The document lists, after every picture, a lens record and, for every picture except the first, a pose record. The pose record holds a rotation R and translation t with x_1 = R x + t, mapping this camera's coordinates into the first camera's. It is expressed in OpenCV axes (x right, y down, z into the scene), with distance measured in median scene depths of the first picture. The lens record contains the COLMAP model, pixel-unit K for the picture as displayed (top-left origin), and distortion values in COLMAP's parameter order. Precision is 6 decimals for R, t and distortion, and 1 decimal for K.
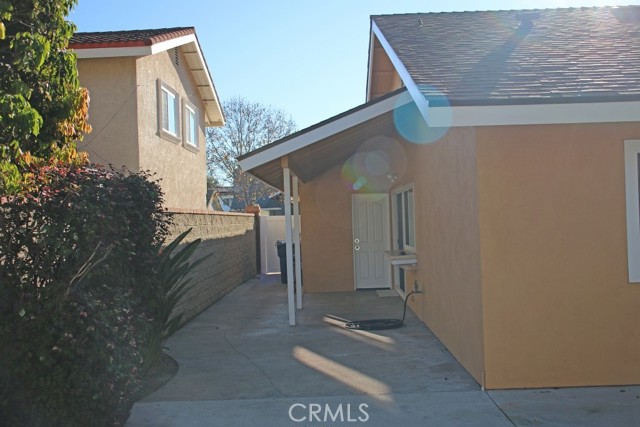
lens RADIAL K [[677.2, 0, 320.0], [0, 677.2, 213.5], [0, 0, 1]] dist [0.000455, -0.010373]
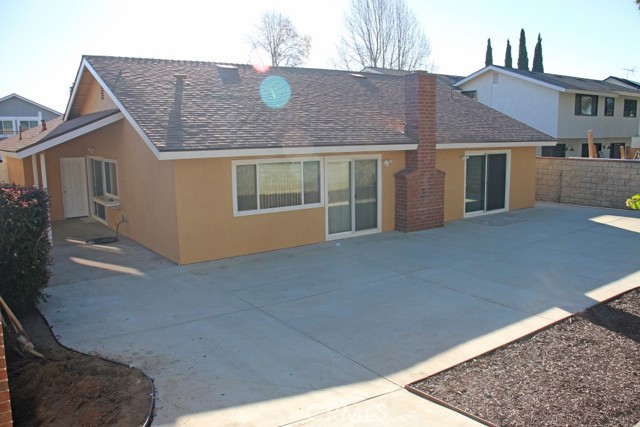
lens RADIAL K [[538.9, 0, 320.0], [0, 538.9, 213.5], [0, 0, 1]] dist [-0.122815, 0.019040]
pose [[0.808199, -0.072675, 0.584408, -0.273561], [-0.013301, 0.989850, 0.141489, -0.118947], [-0.588760, -0.122125, 0.799029, -0.475951]]
